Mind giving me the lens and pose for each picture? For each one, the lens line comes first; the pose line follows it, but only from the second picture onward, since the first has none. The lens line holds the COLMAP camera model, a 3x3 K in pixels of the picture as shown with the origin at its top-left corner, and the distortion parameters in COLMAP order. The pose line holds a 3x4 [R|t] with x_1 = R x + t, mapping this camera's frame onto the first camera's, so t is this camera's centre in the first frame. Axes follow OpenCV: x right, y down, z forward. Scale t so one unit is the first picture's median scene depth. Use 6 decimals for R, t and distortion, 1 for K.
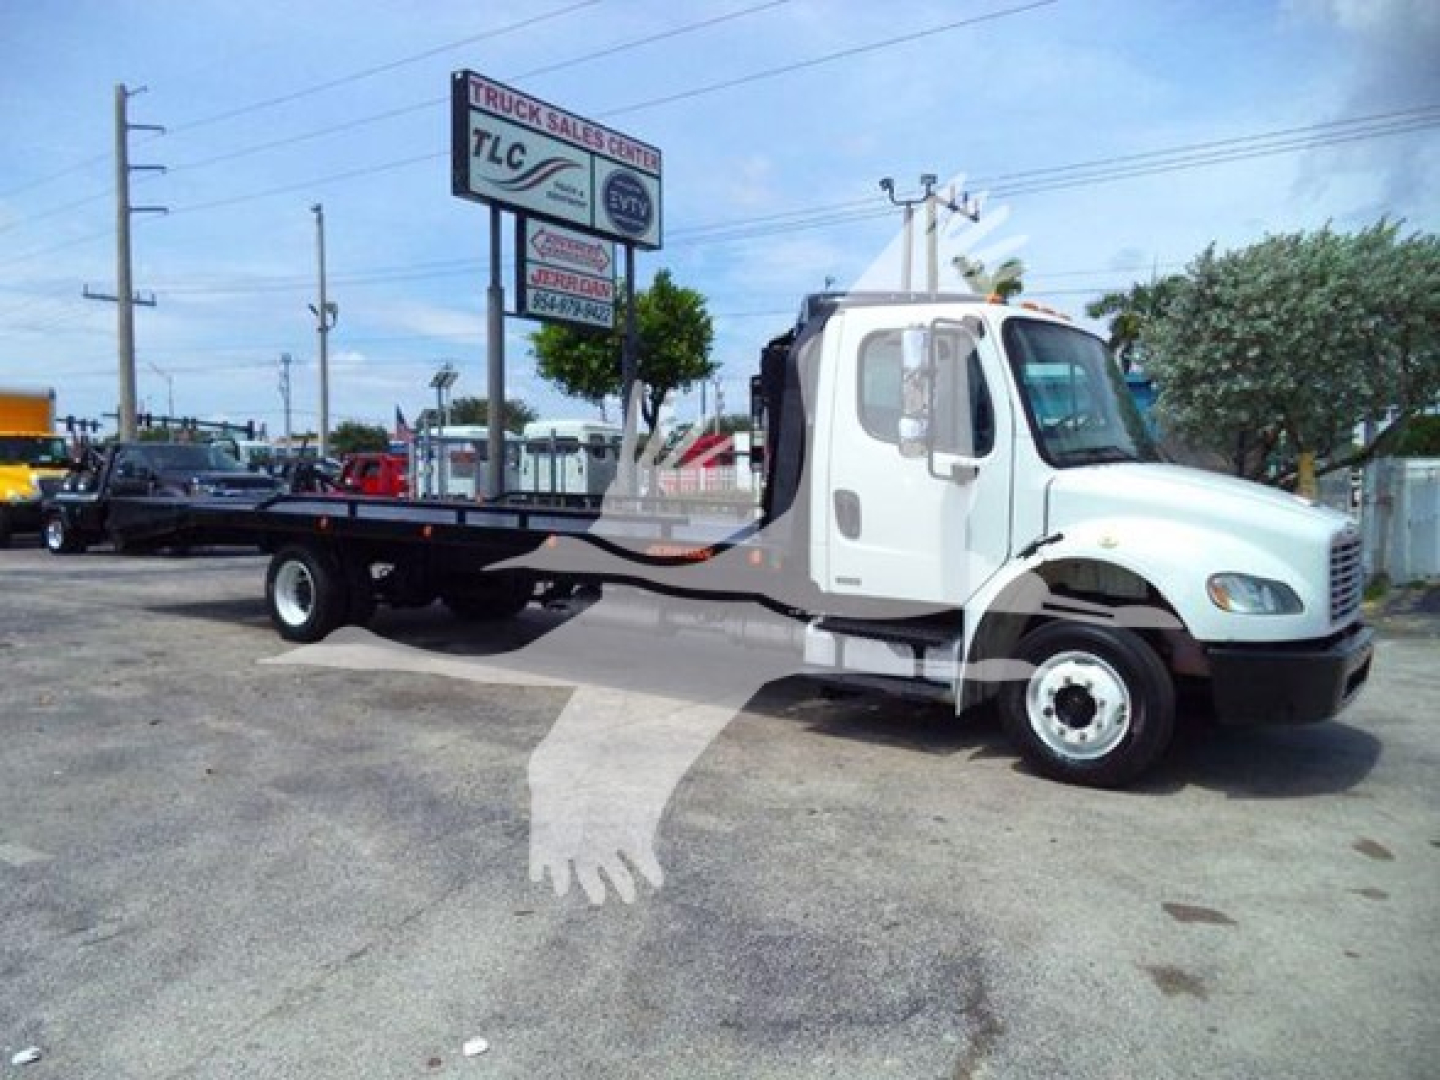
lens RADIAL K [[1132.6, 0, 719.4], [0, 1132.6, 619.0], [0, 0, 1]] dist [-0.040978, 0.000628]
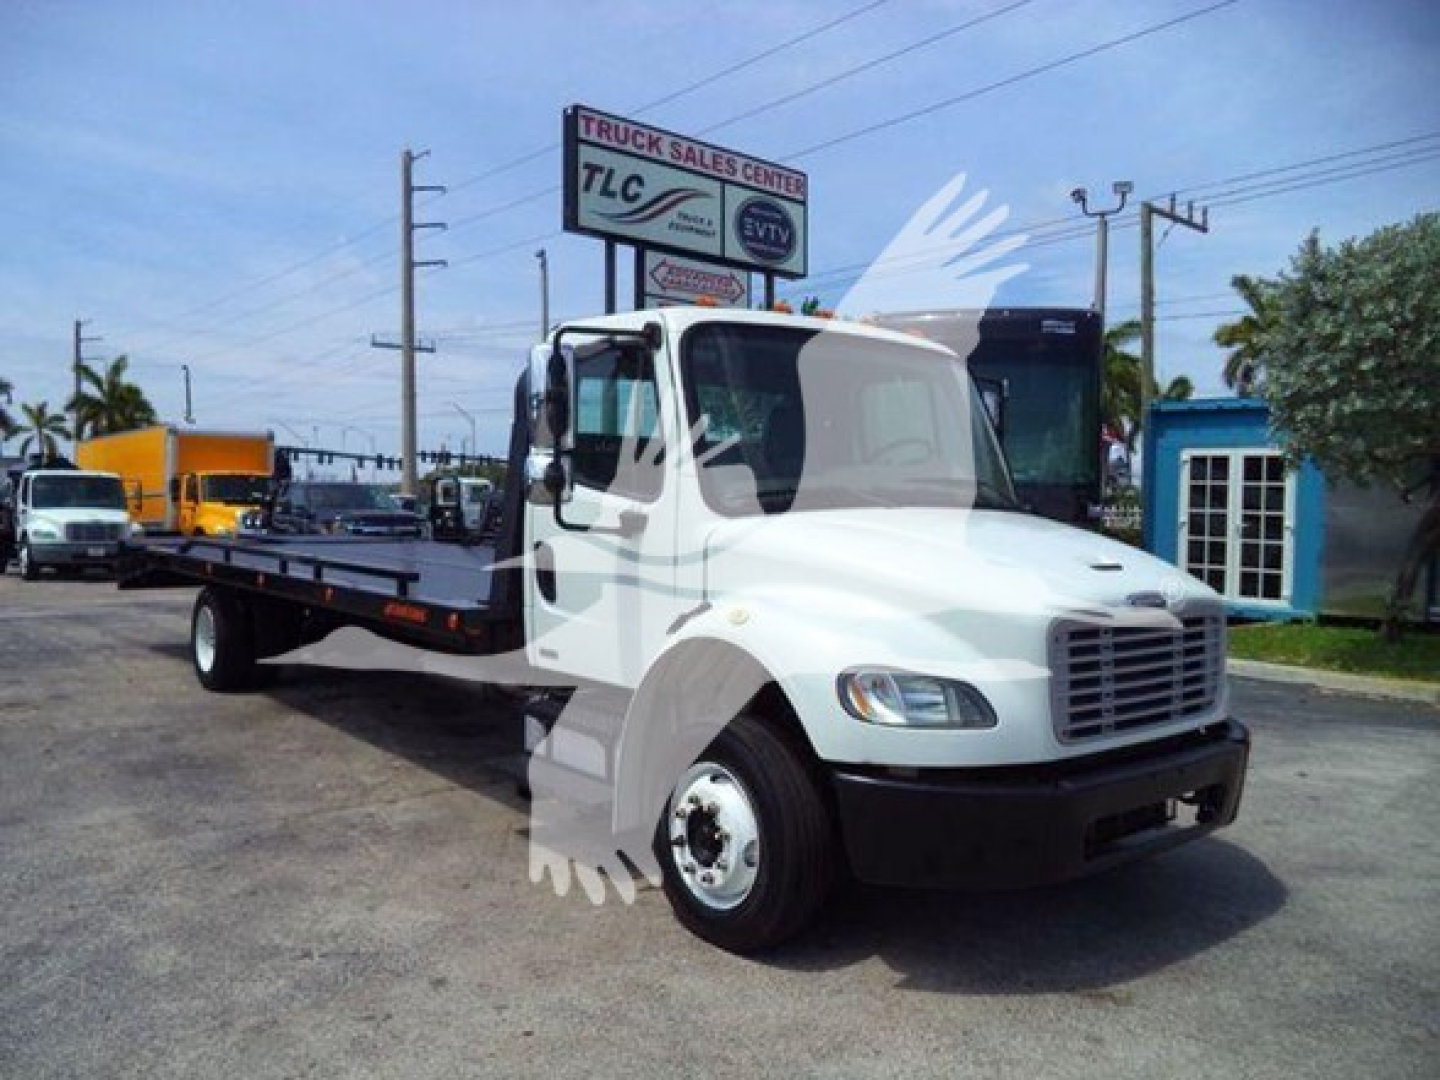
lens RADIAL K [[1141.4, 0, 728.5], [0, 1141.4, 612.1], [0, 0, 1]] dist [-0.032930, 0.008006]
pose [[0.971066, 0.021386, -0.237850, 0.139315], [-0.030282, 0.998969, -0.033812, -0.012663], [0.236882, 0.040036, 0.970713, 0.073720]]
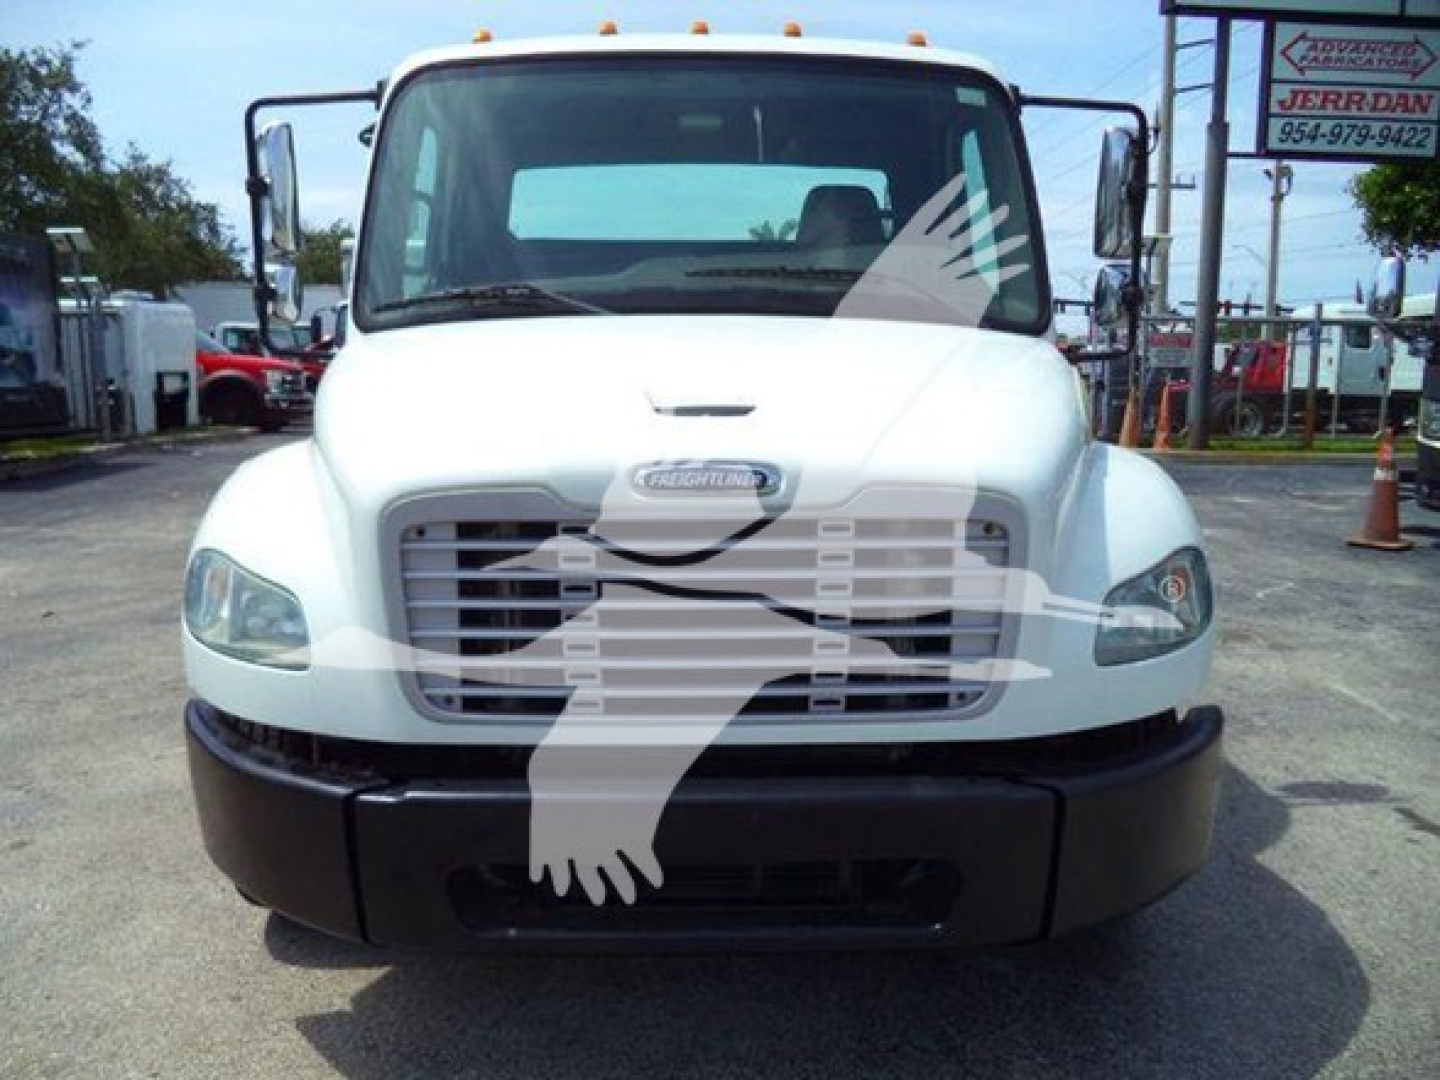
lens RADIAL K [[1154.7, 0, 721.2], [0, 1154.7, 581.0], [0, 0, 1]] dist [-0.047361, 0.038458]
pose [[0.619593, 0.149549, -0.770545, 0.247901], [-0.103908, 0.988670, 0.108331, -0.026283], [0.778015, 0.012944, 0.628112, 0.225527]]
